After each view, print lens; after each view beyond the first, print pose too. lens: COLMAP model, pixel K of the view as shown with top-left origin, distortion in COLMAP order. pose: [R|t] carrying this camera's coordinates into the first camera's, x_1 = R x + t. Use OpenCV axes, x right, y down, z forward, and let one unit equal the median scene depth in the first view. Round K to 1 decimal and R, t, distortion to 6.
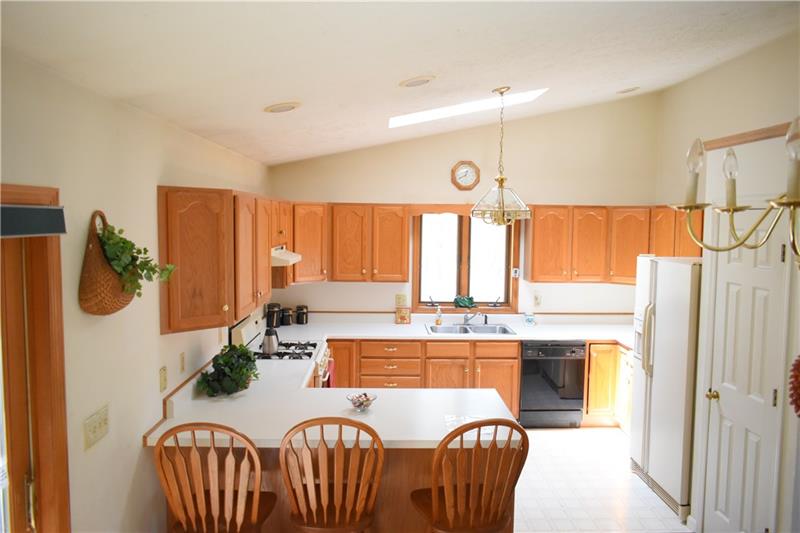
lens RADIAL K [[609.8, 0, 400.0], [0, 609.8, 266.5], [0, 0, 1]] dist [-0.008965, -0.005191]
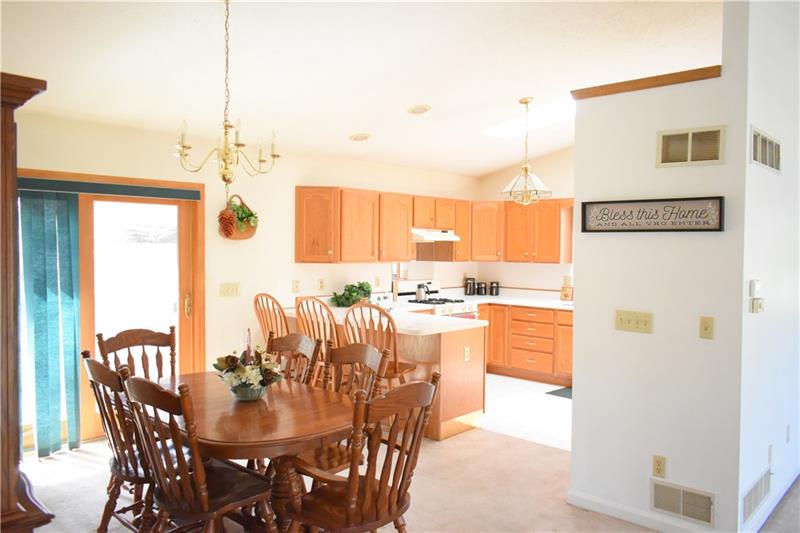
lens RADIAL K [[609.8, 0, 400.0], [0, 609.8, 266.5], [0, 0, 1]] dist [-0.008965, -0.005191]
pose [[0.710477, 0.018996, -0.703464, 0.640140], [-0.057110, 0.997895, -0.030732, 0.087309], [0.701400, 0.062009, 0.710066, -0.074490]]
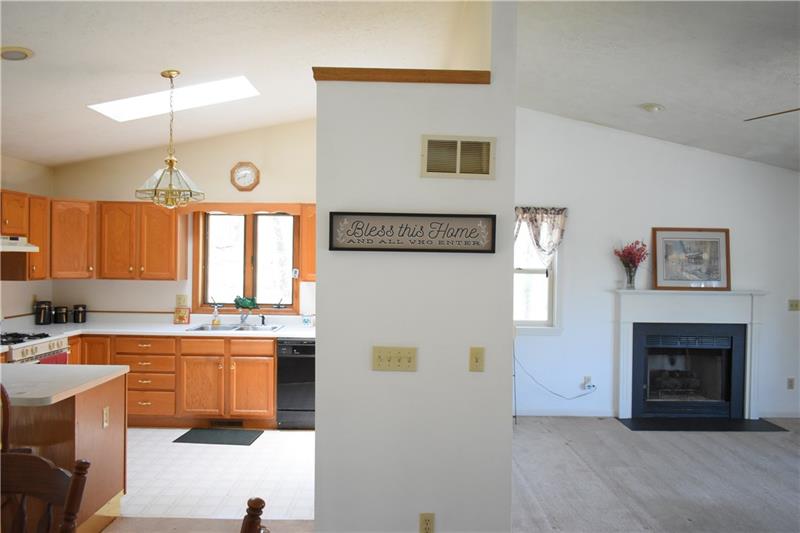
lens RADIAL K [[609.8, 0, 400.0], [0, 609.8, 266.5], [0, 0, 1]] dist [-0.008965, -0.005191]
pose [[0.999714, 0.004211, -0.023533, 0.406828], [-0.005777, 0.997744, -0.066879, 0.068341], [0.023198, 0.066996, 0.997484, 0.009577]]
